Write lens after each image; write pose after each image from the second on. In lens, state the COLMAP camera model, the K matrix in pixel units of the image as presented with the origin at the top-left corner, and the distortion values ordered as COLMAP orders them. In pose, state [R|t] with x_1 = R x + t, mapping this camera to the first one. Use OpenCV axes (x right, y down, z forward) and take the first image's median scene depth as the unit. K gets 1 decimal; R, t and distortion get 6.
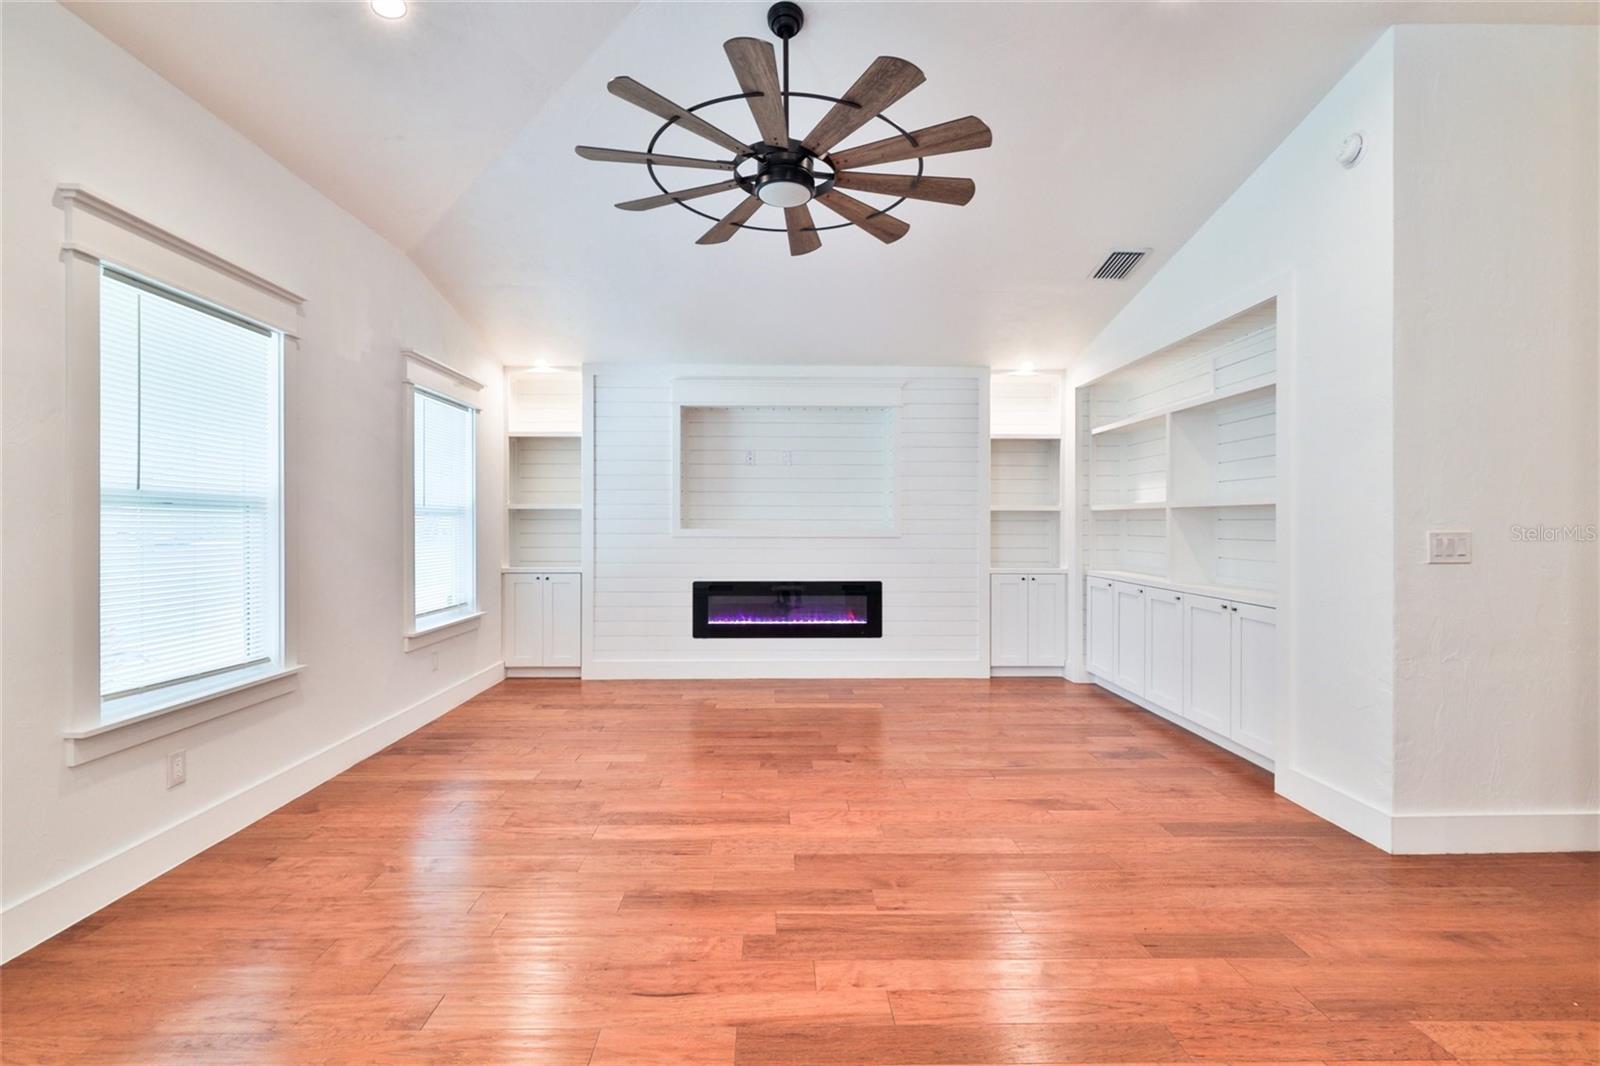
lens RADIAL K [[733.4, 0, 786.8], [0, 733.4, 523.6], [0, 0, 1]] dist [0.001401, -0.000321]
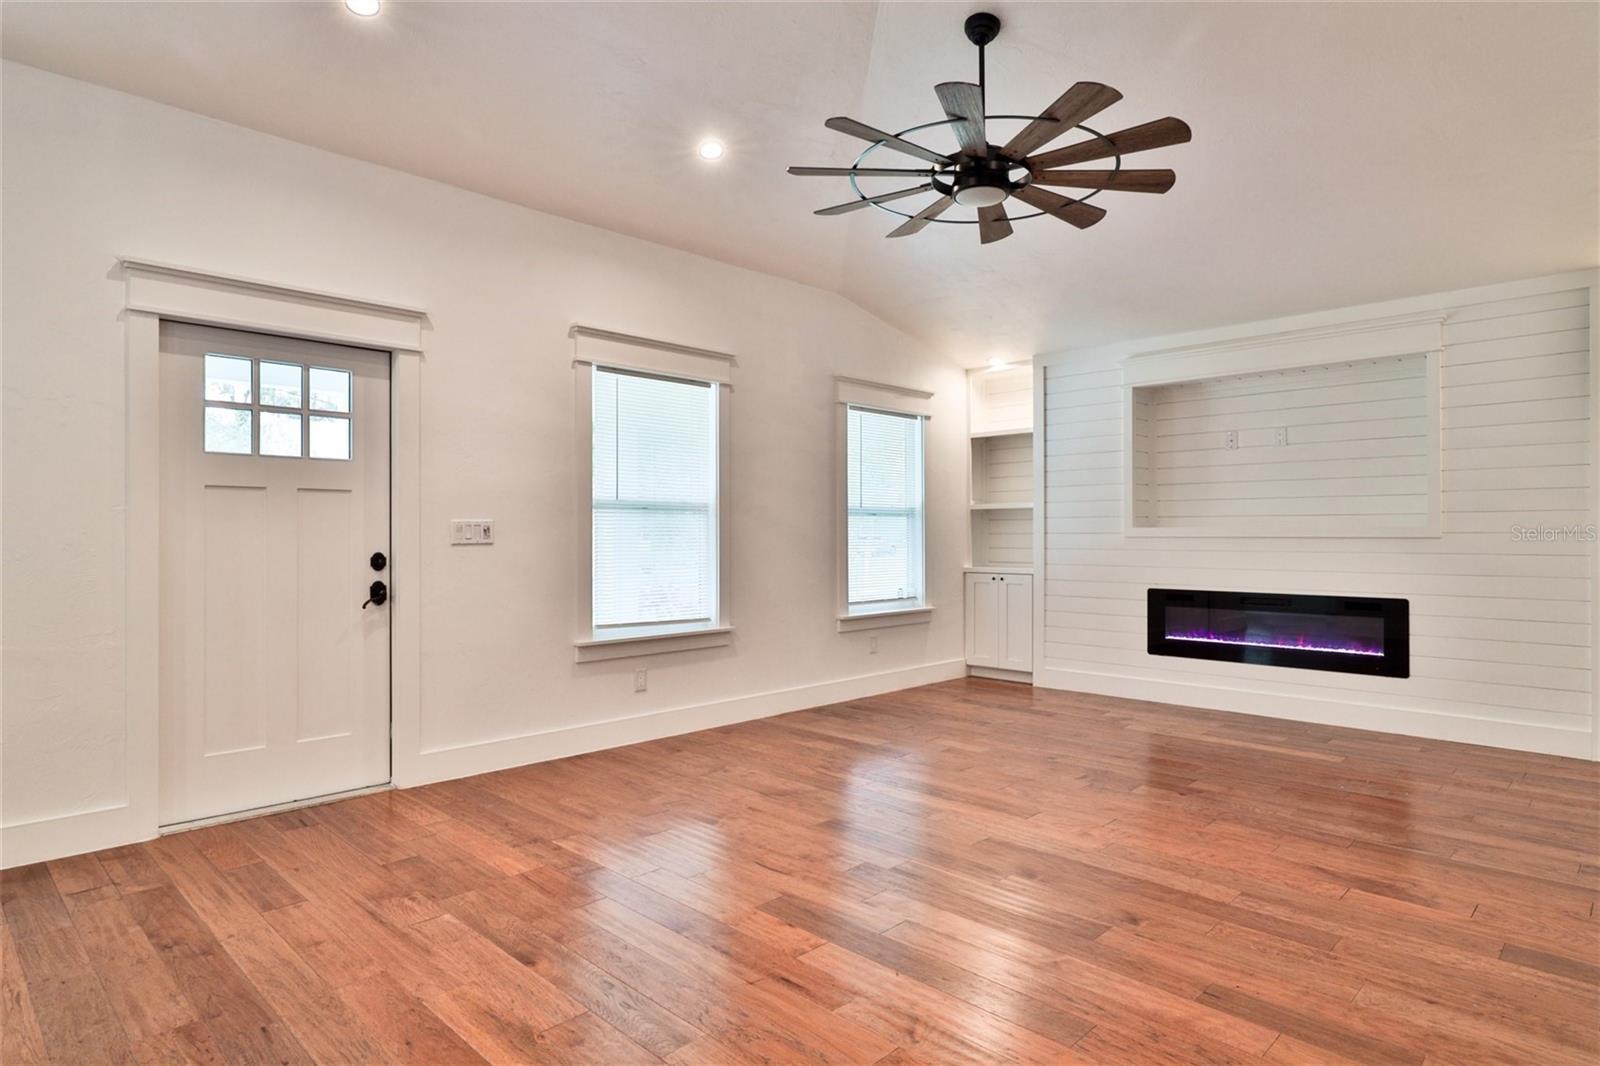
lens RADIAL K [[882.9, 0, 794.9], [0, 882.9, 523.7], [0, 0, 1]] dist [0.005130, -0.000005]
pose [[0.697153, -0.009954, -0.716854, 0.441987], [0.003762, 0.999941, -0.010226, 0.015726], [0.716913, 0.004433, 0.697149, -0.036625]]
